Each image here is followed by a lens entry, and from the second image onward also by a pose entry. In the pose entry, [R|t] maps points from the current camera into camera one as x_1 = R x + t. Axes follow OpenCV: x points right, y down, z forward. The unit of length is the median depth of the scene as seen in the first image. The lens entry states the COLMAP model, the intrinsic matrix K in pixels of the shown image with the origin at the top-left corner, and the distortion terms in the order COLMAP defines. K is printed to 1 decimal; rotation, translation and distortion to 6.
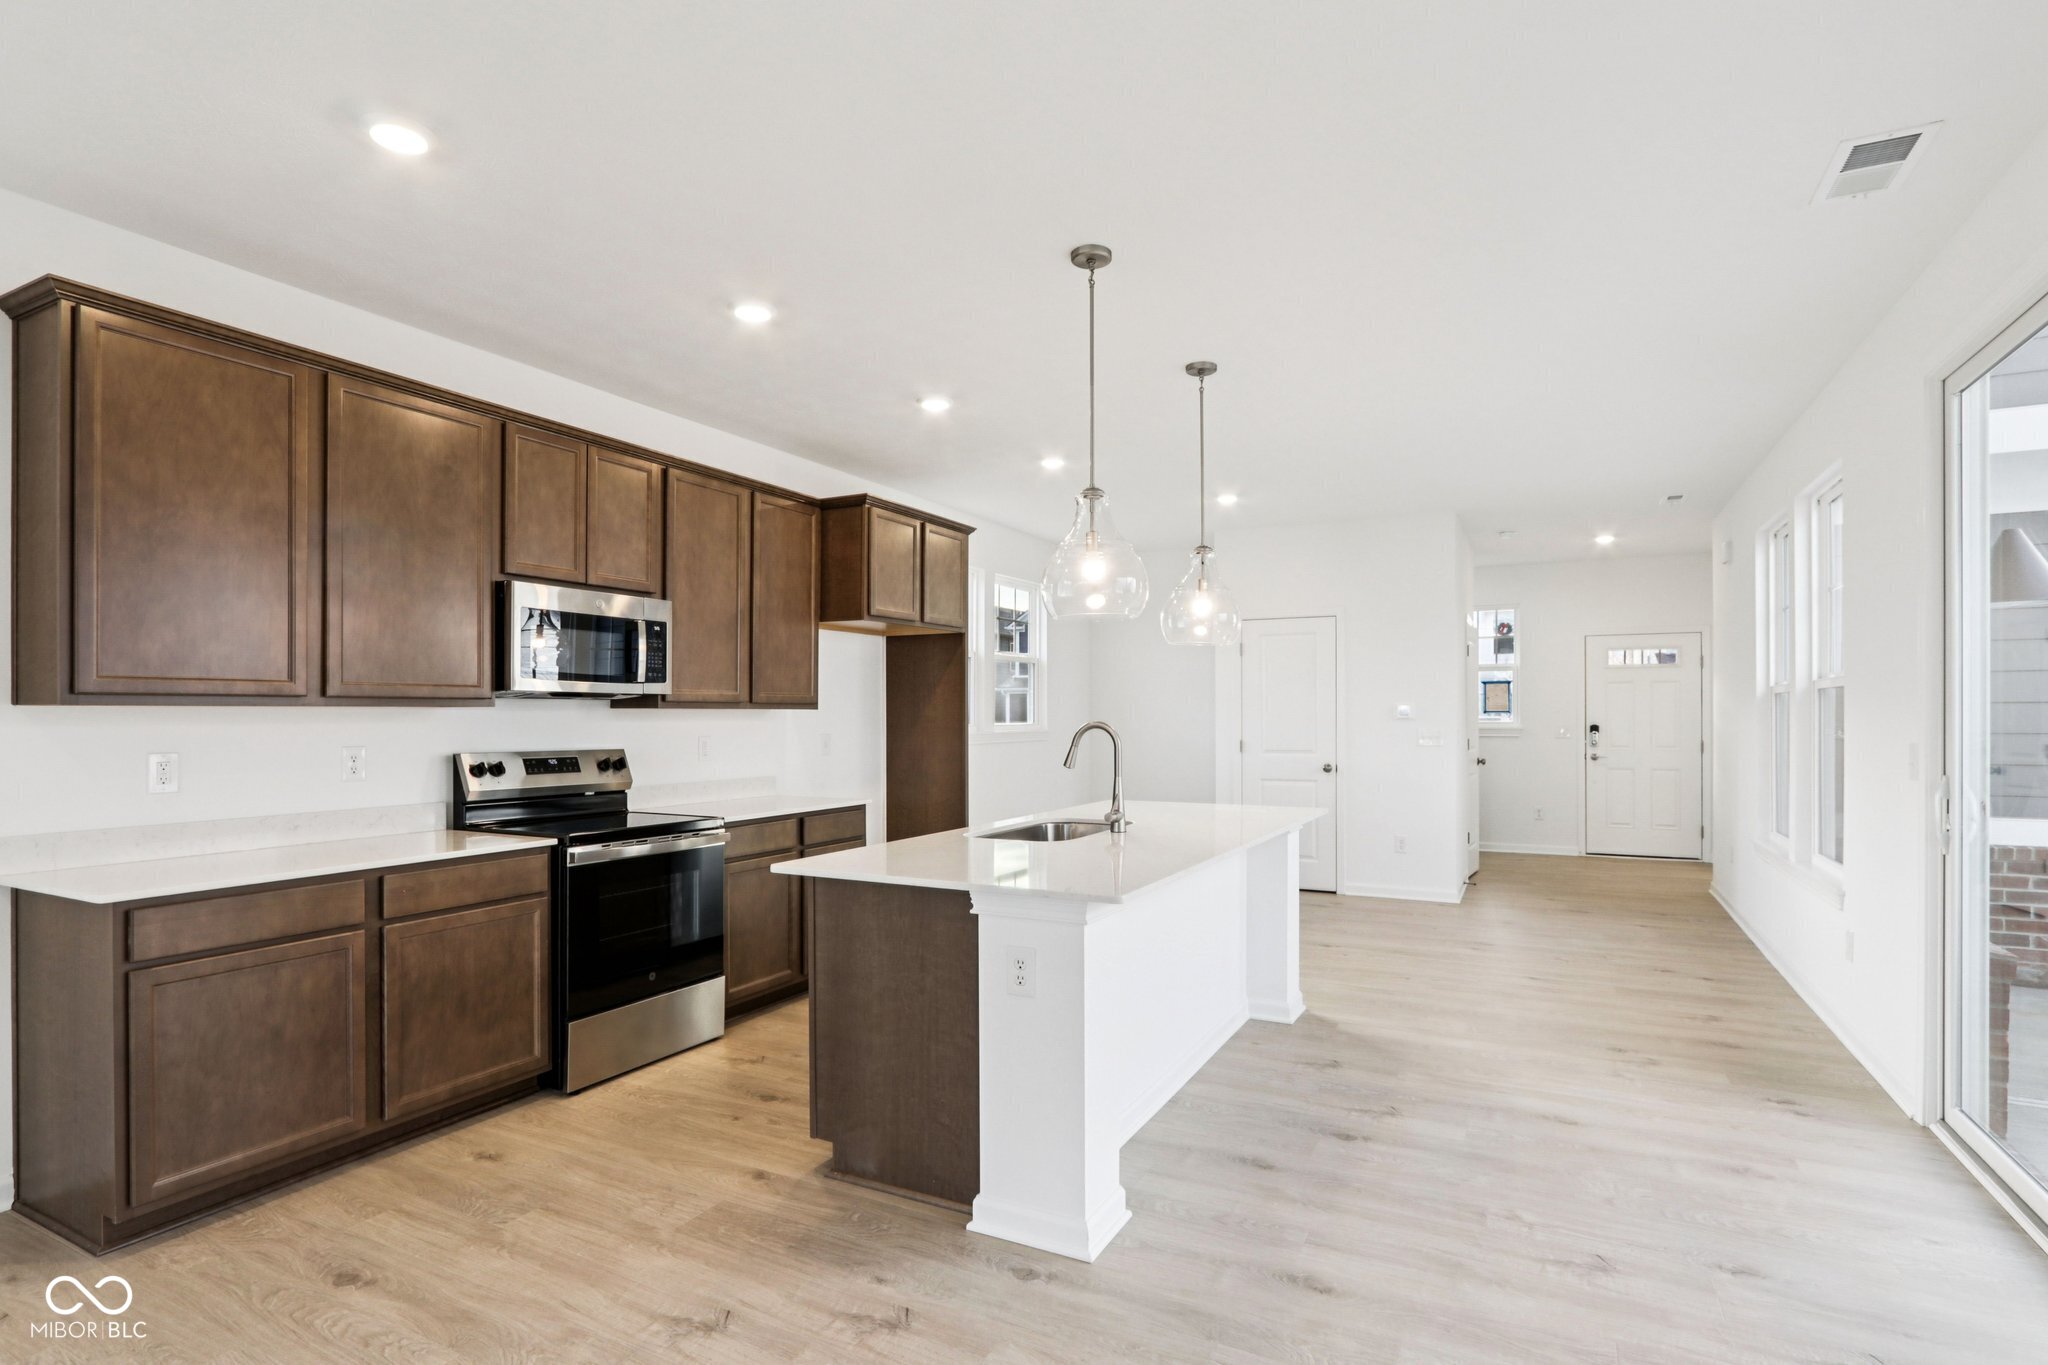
lens RADIAL K [[974.3, 0, 1019.8], [0, 974.3, 698.5], [0, 0, 1]] dist [-0.018852, -0.000526]
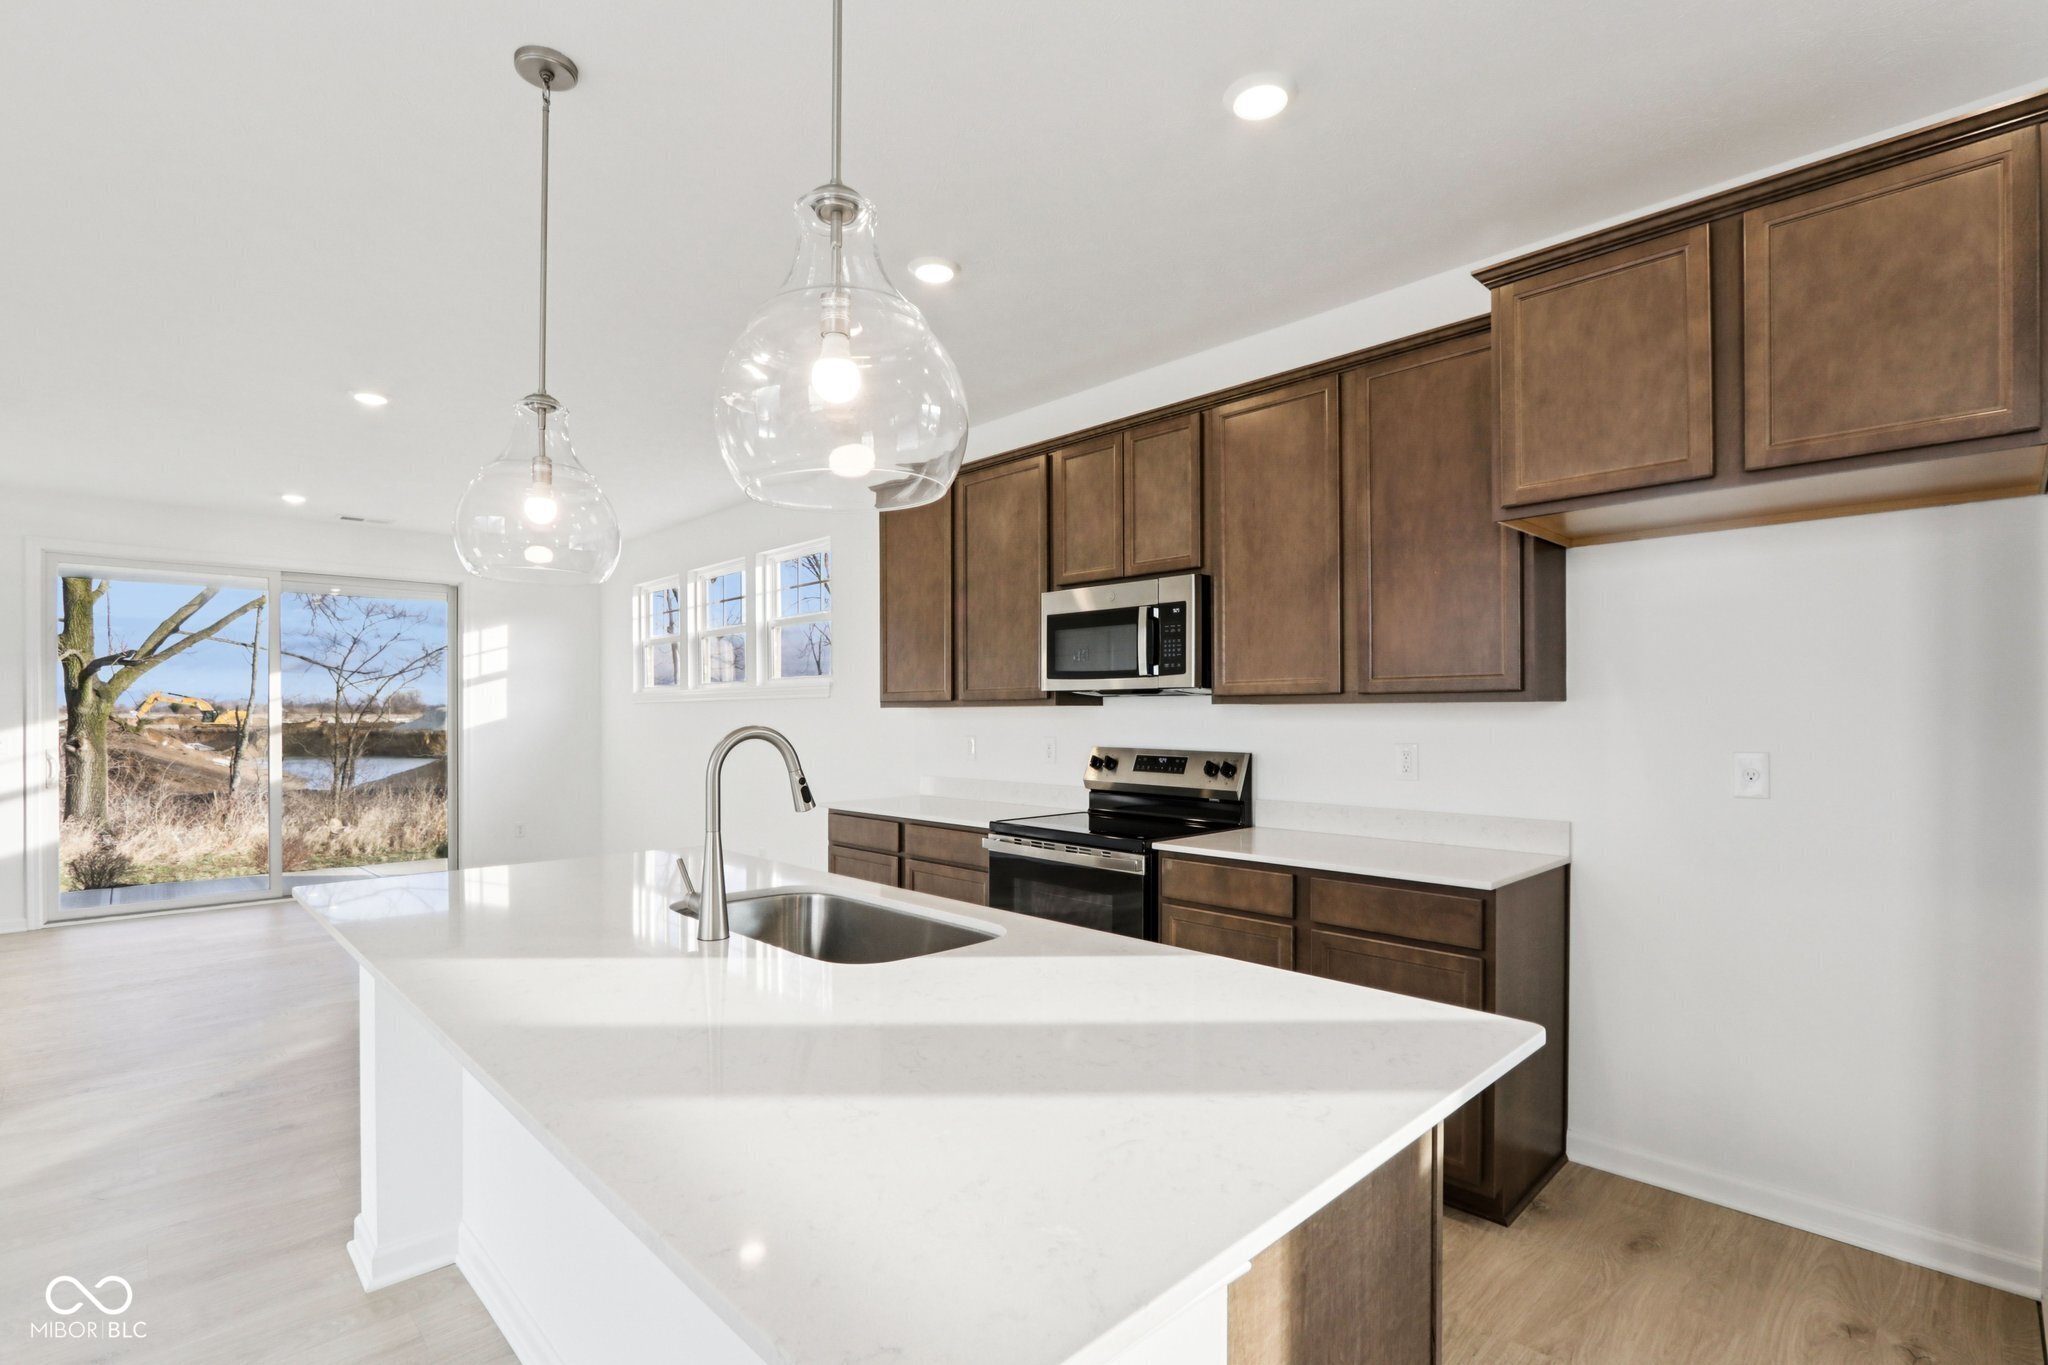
lens RADIAL K [[950.1, 0, 1063.2], [0, 950.1, 717.5], [0, 0, 1]] dist [-0.022814, 0.000137]
pose [[-0.273509, 0.008398, -0.961833, 0.492530], [0.021468, 0.999766, 0.002624, 0.018416], [0.961630, -0.019930, -0.273626, 1.229540]]
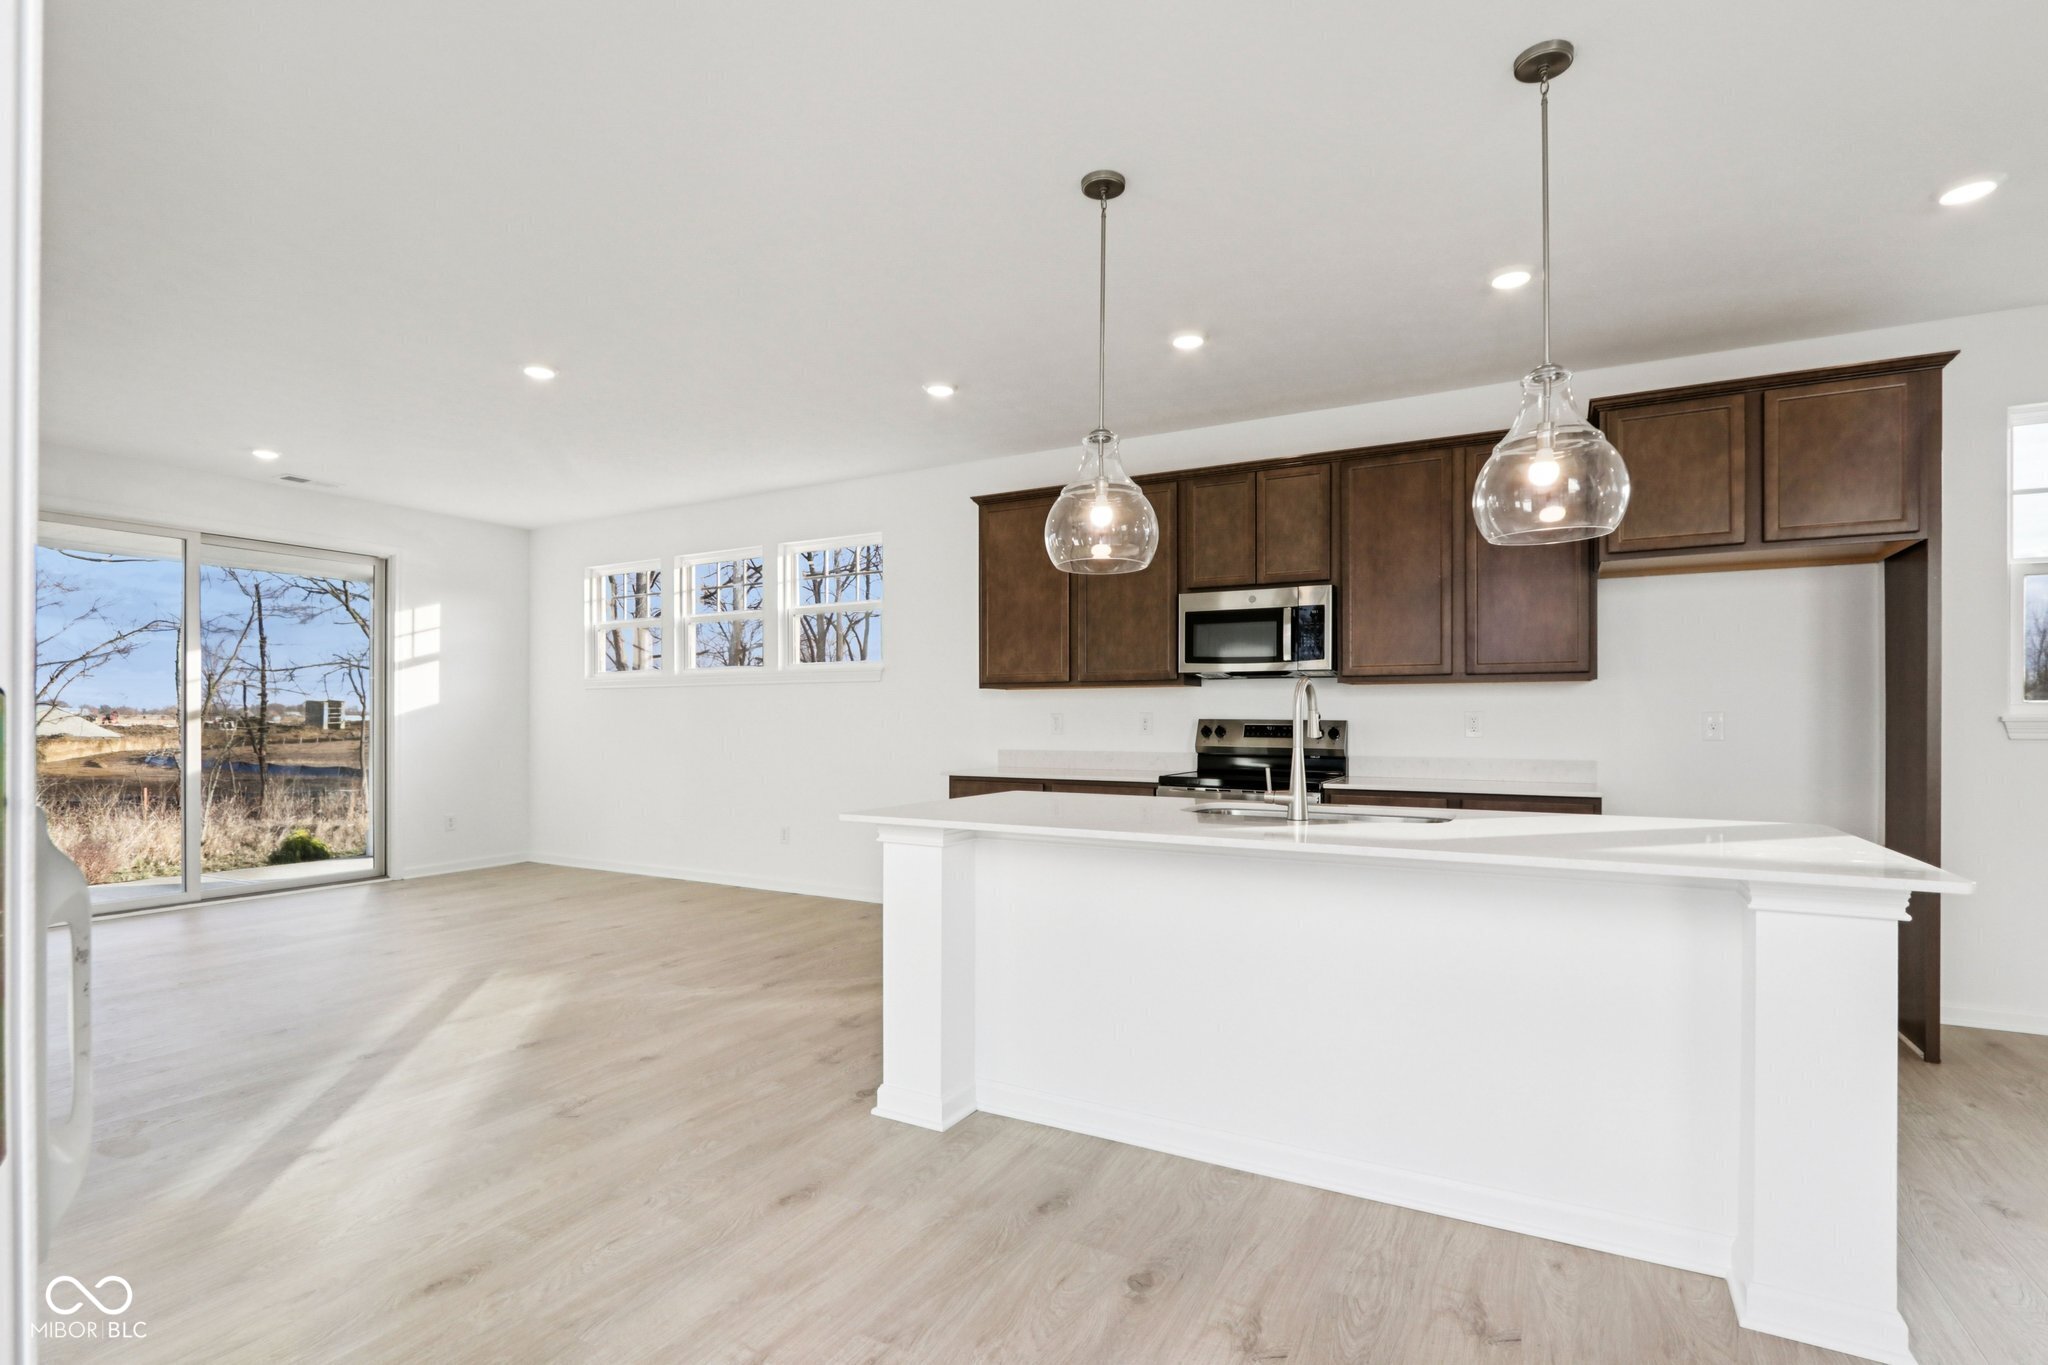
lens RADIAL K [[950.1, 0, 1063.2], [0, 950.1, 717.5], [0, 0, 1]] dist [-0.022814, 0.000137]
pose [[0.019763, 0.000427, -0.999805, 0.782052], [0.017625, 0.999844, 0.000775, 0.048399], [0.999649, -0.017637, 0.019753, 0.745497]]
